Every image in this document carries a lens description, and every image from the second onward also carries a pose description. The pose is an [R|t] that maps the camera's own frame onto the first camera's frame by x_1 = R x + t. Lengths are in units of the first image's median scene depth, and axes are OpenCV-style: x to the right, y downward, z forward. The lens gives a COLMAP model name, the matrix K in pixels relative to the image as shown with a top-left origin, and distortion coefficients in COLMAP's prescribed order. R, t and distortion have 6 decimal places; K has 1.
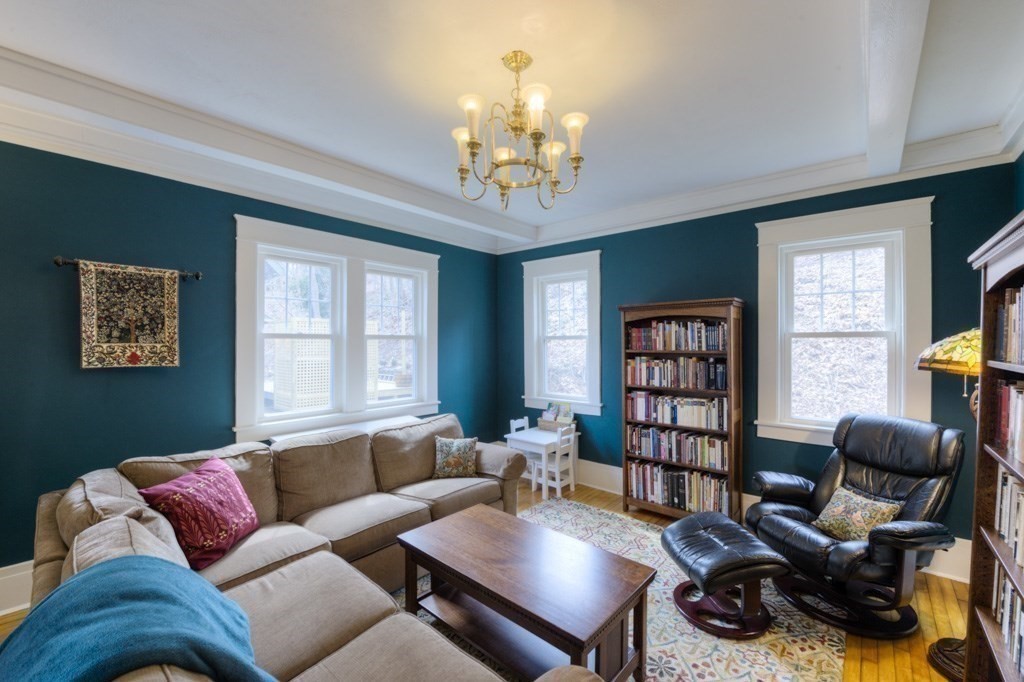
lens RADIAL K [[413.2, 0, 511.5], [0, 413.2, 348.8], [0, 0, 1]] dist [-0.017540, -0.000503]
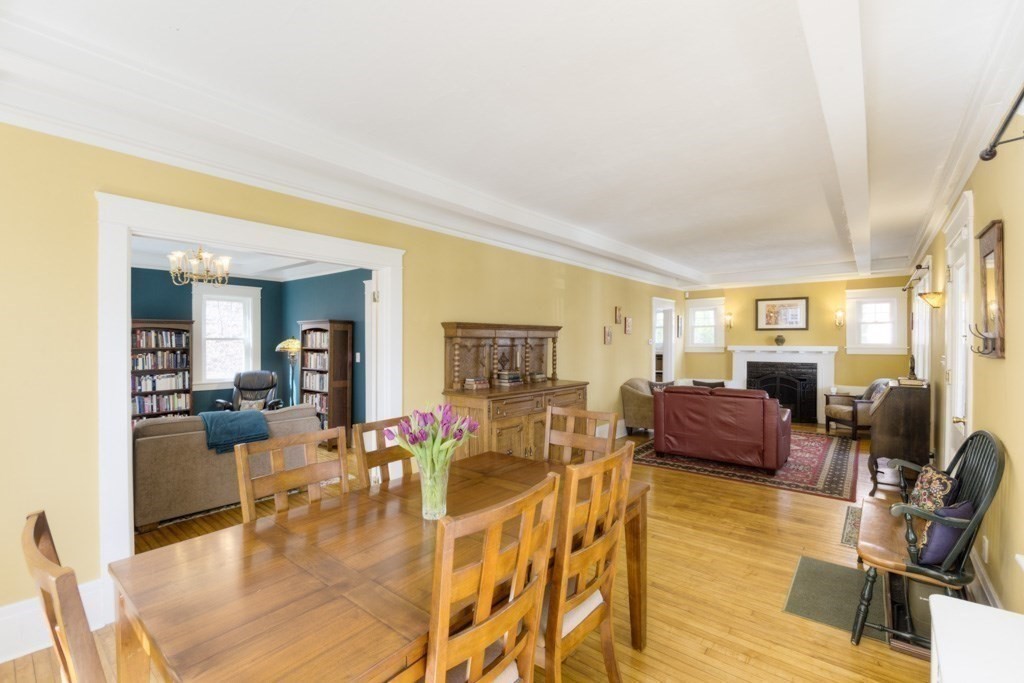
lens RADIAL K [[444.6, 0, 511.8], [0, 444.6, 342.2], [0, 0, 1]] dist [-0.028213, -0.000936]
pose [[-0.015848, -0.002830, 0.999870, -1.480250], [0.014739, 0.999887, 0.003064, -0.002011], [-0.999766, 0.014785, -0.015804, -0.474747]]
